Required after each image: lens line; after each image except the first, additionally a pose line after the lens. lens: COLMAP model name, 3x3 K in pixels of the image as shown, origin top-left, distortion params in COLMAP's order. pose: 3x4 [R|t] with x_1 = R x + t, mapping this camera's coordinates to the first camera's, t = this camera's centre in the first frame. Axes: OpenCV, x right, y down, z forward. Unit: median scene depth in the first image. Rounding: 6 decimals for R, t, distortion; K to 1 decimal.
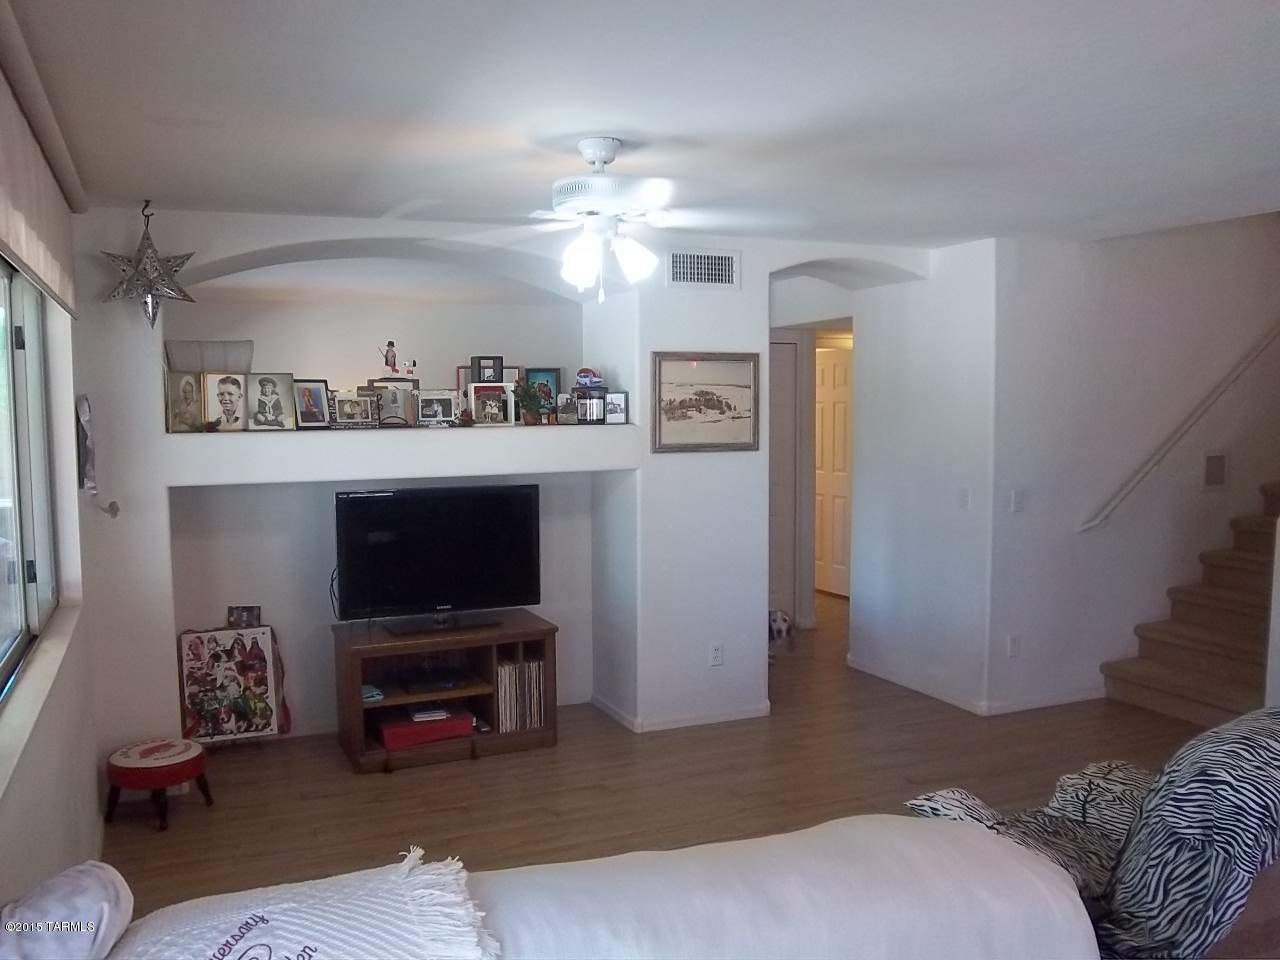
lens RADIAL K [[1108.7, 0, 640.4], [0, 1108.7, 481.6], [0, 0, 1]] dist [-0.005771, -0.002557]
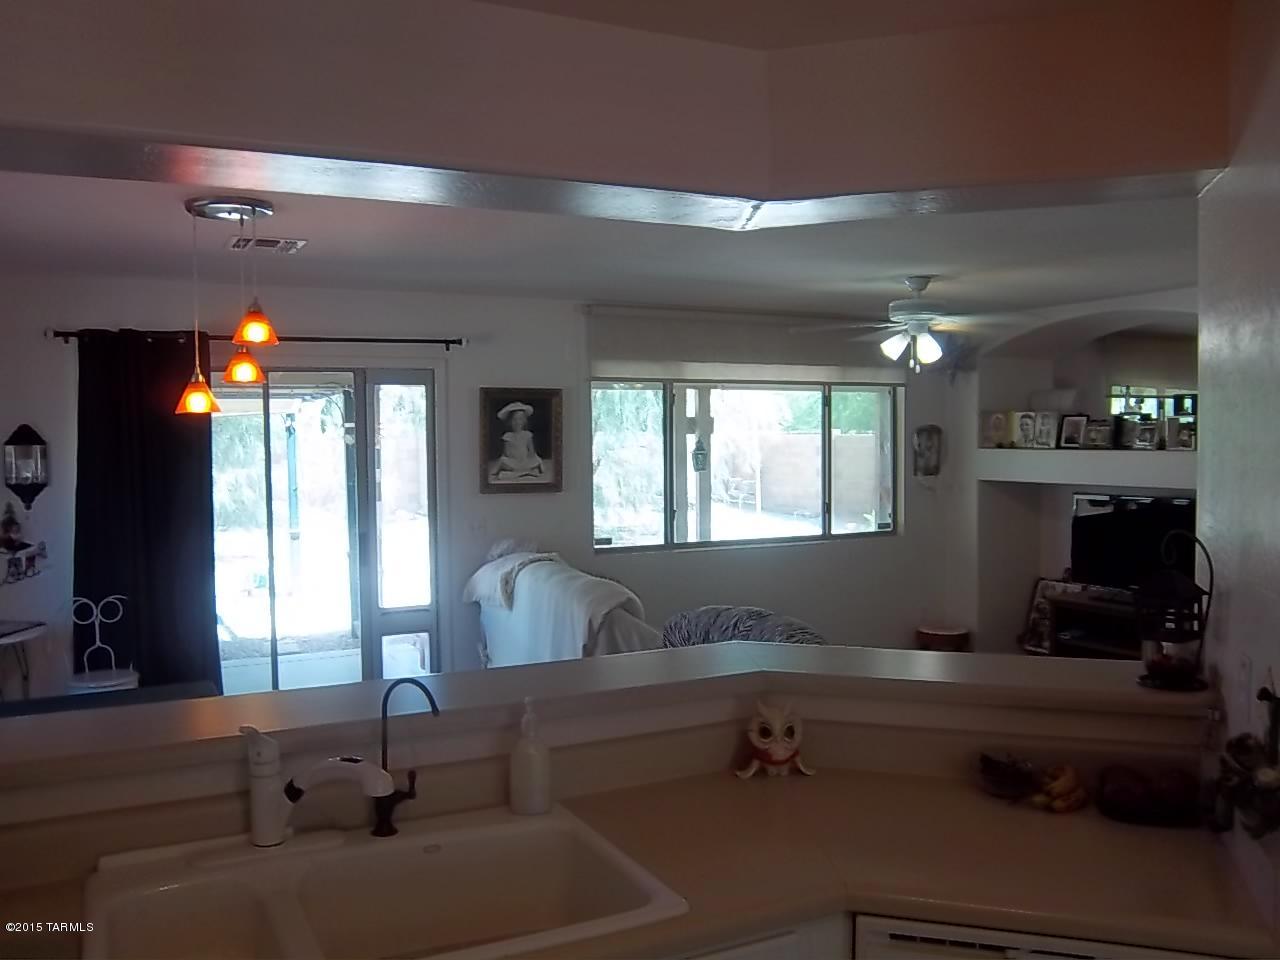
lens RADIAL K [[1108.7, 0, 640.1], [0, 1108.7, 480.5], [0, 0, 1]] dist [-0.005771, -0.002557]
pose [[0.048684, 0.056899, -0.997192, 1.153998], [-0.062411, 0.996598, 0.053818, -0.050259], [0.996862, 0.059616, 0.052070, 0.378171]]
